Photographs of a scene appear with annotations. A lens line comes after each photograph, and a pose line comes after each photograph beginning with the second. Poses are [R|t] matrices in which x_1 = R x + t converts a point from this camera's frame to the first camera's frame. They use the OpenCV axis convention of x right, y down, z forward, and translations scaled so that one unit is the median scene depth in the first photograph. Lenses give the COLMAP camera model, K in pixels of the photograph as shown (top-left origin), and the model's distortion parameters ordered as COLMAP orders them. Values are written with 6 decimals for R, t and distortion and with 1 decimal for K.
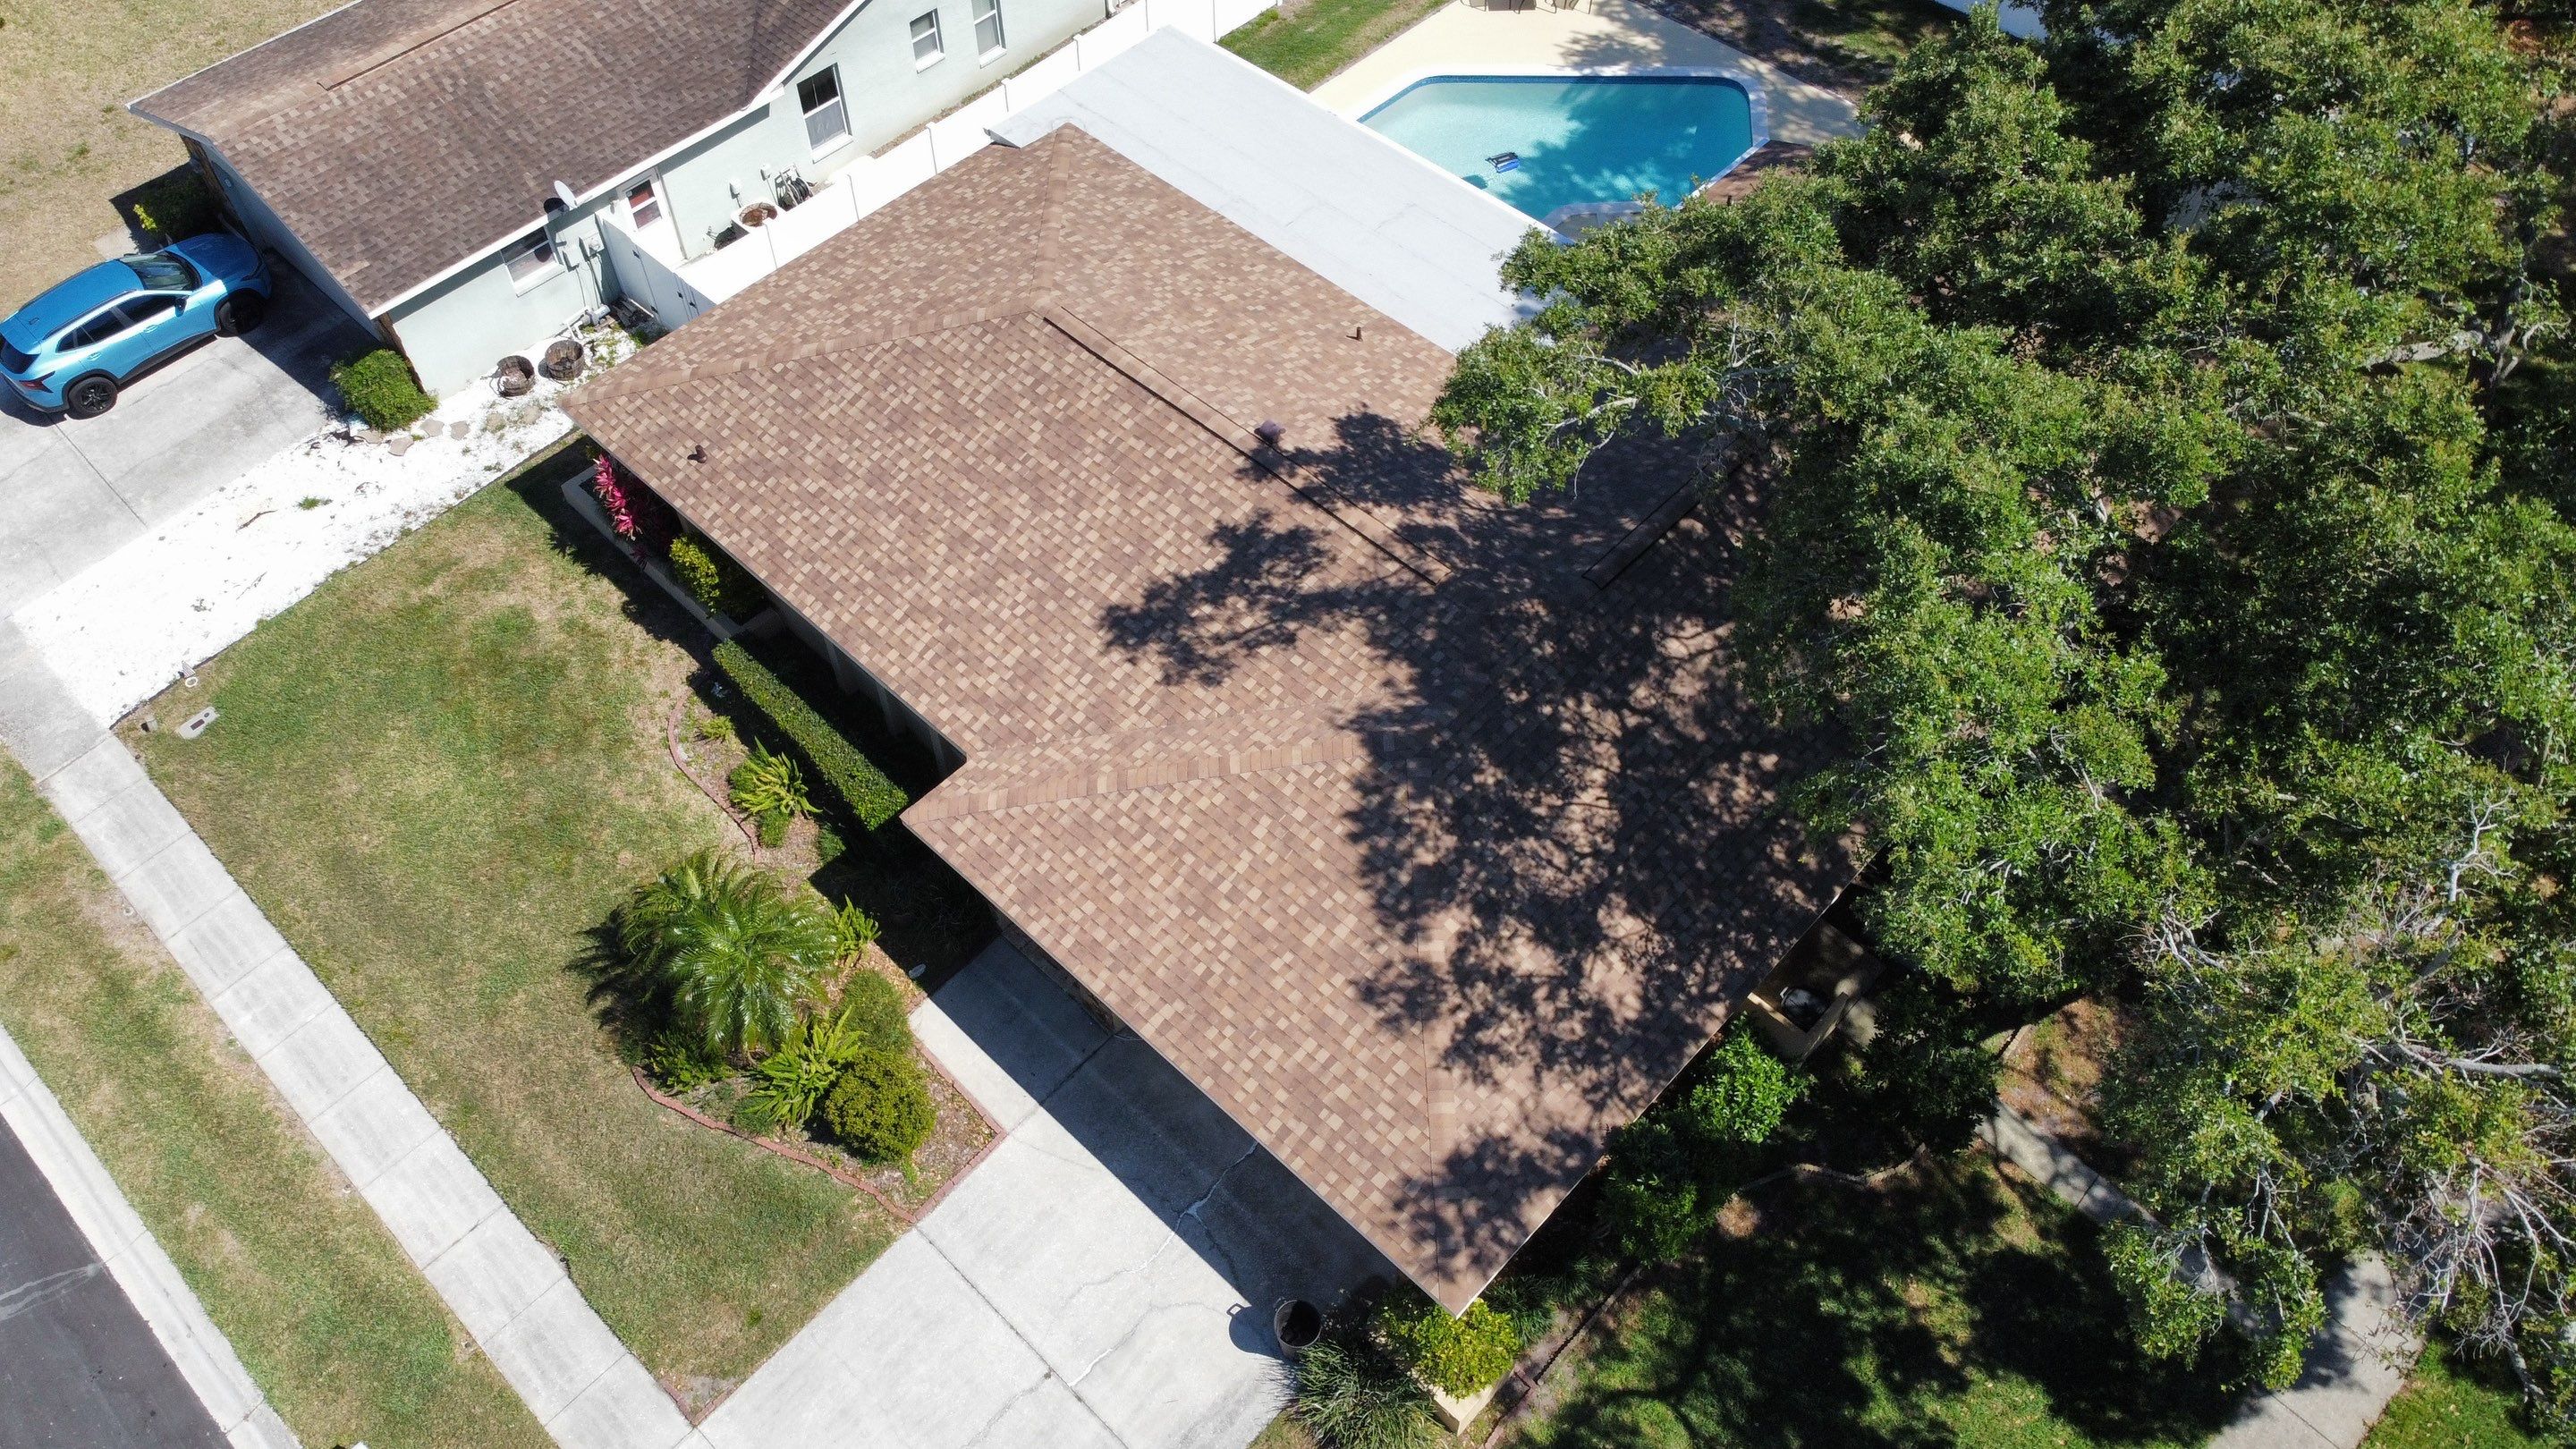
lens RADIAL K [[1937.4, 0, 1241.3], [0, 1937.4, 685.7], [0, 0, 1]] dist [0.018167, -0.024855]
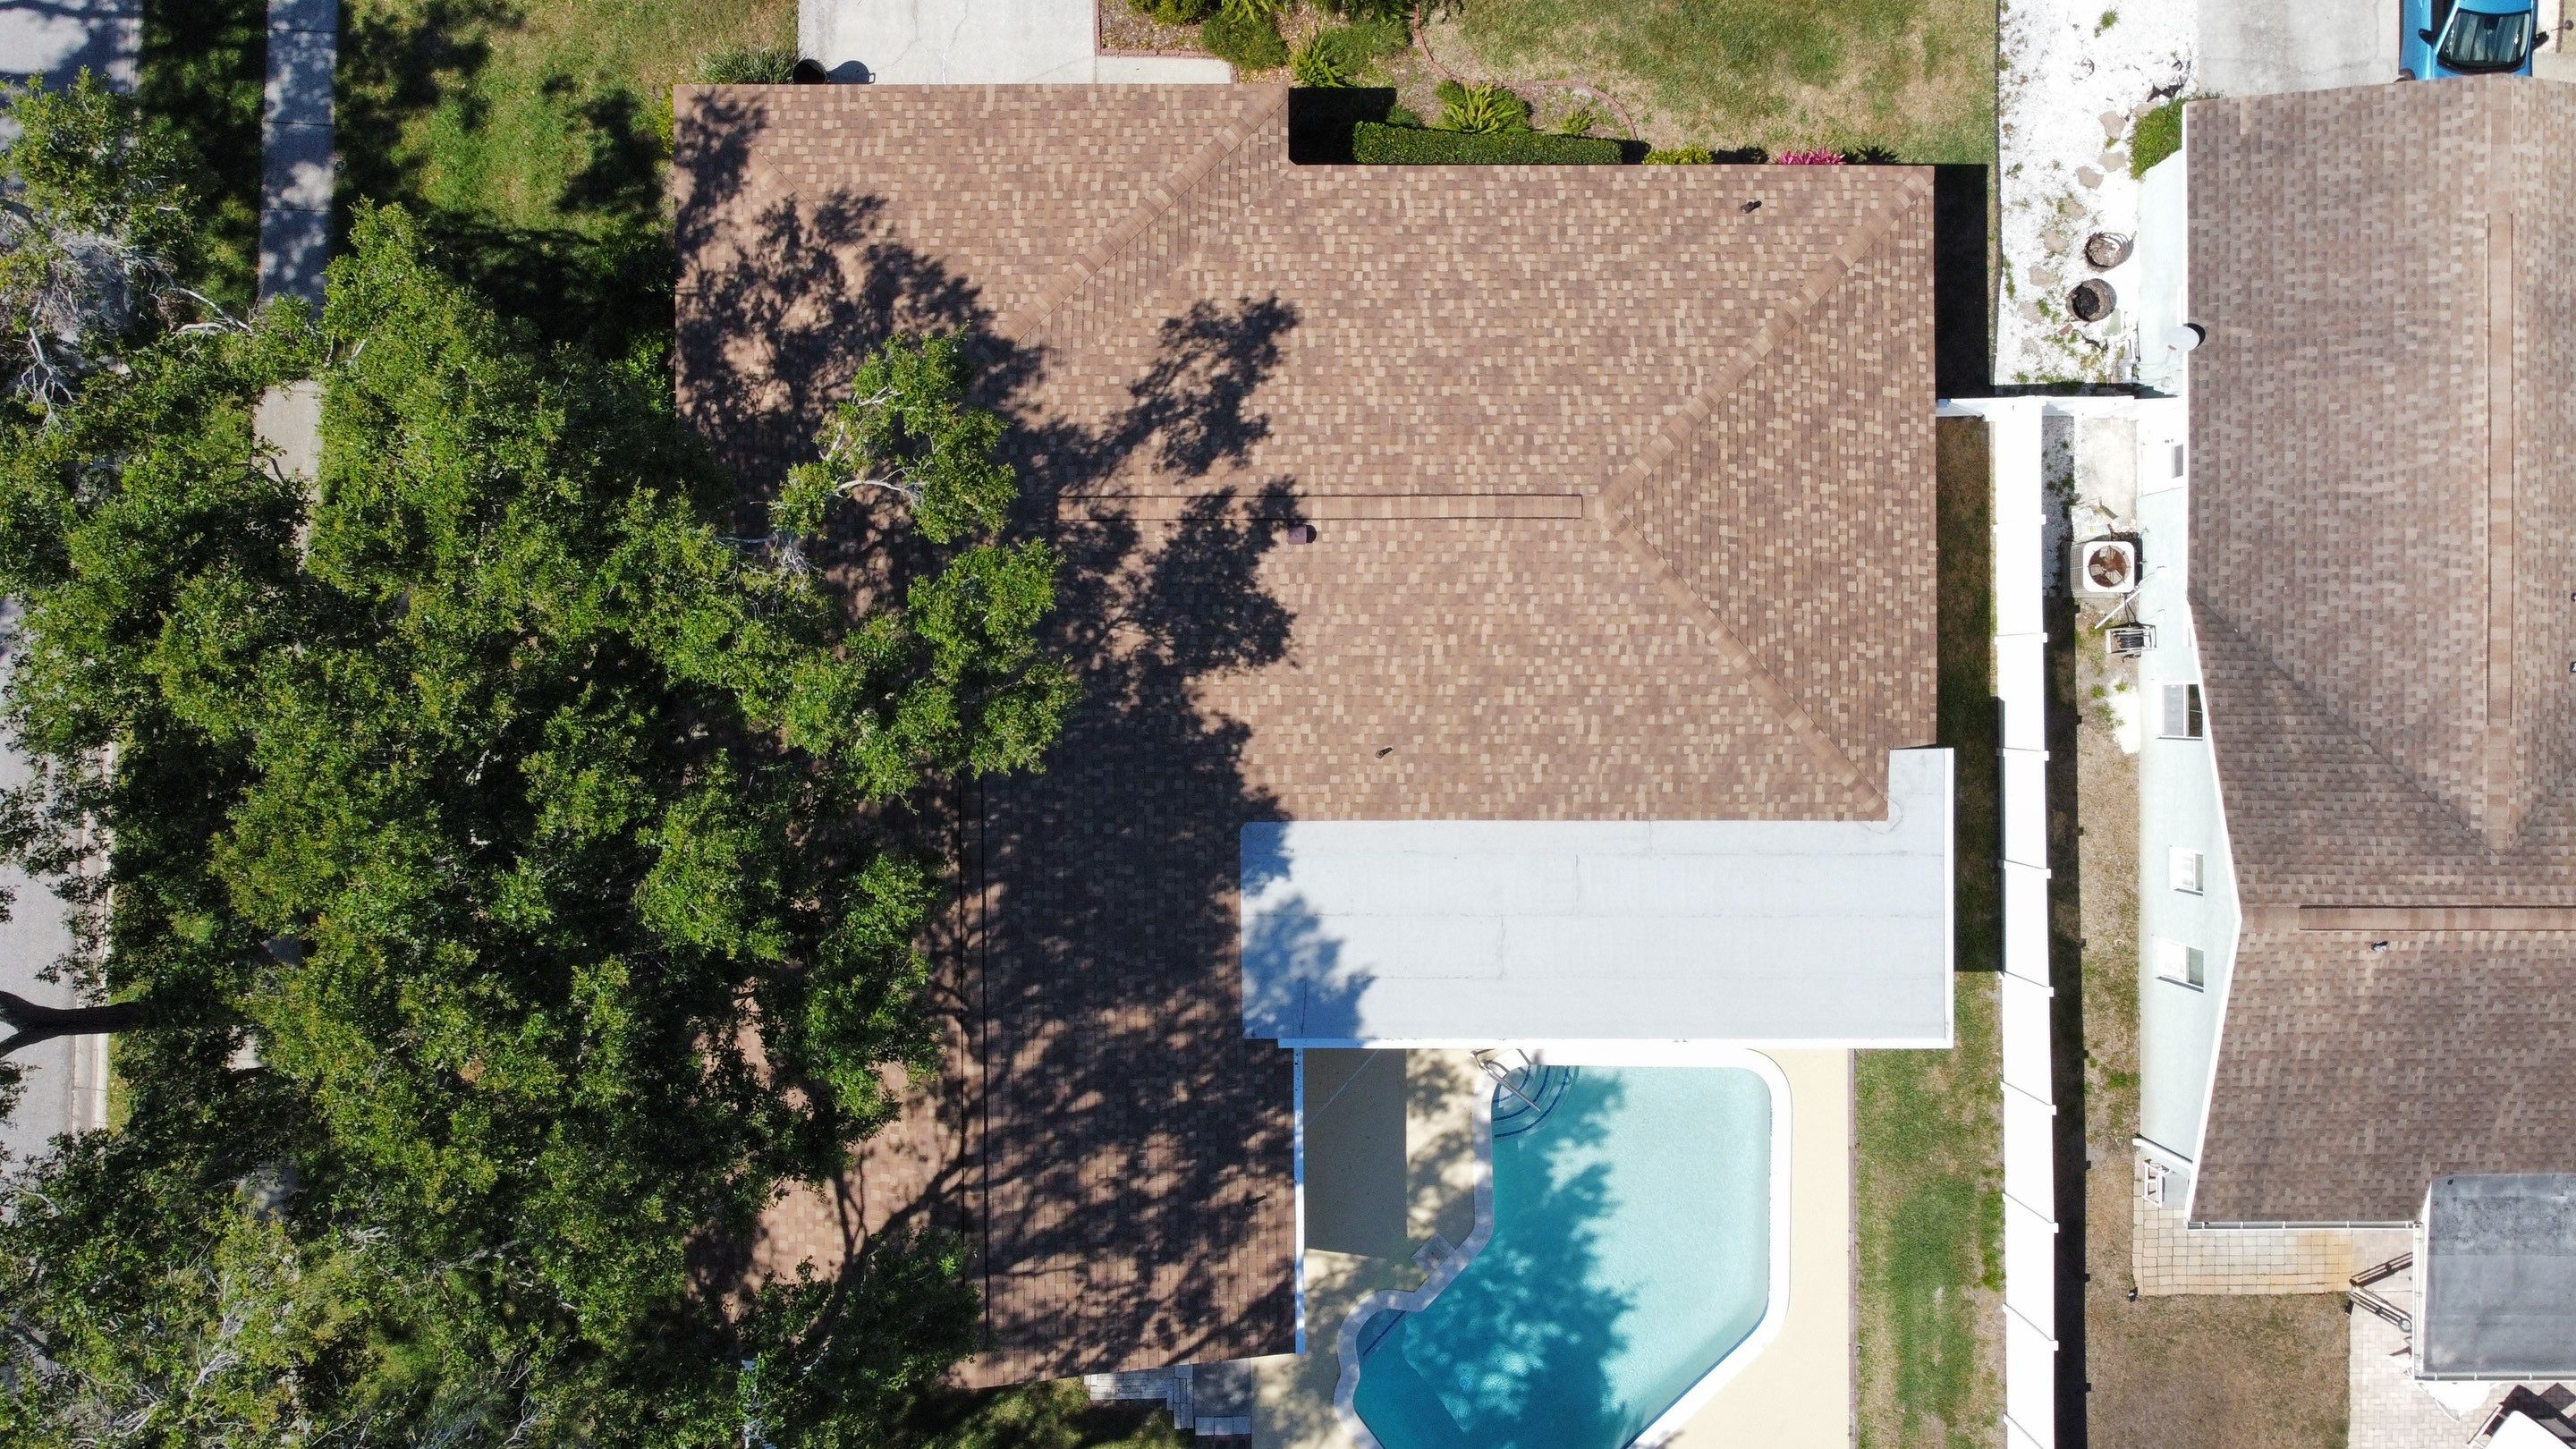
lens RADIAL K [[1937.4, 0, 1265.1], [0, 1937.4, 715.3], [0, 0, 1]] dist [0.018167, -0.024855]
pose [[-0.713997, 0.699977, 0.015542, 0.085685], [-0.544292, -0.568884, 0.616537, -0.863720], [0.440403, 0.431746, 0.787173, 0.219747]]
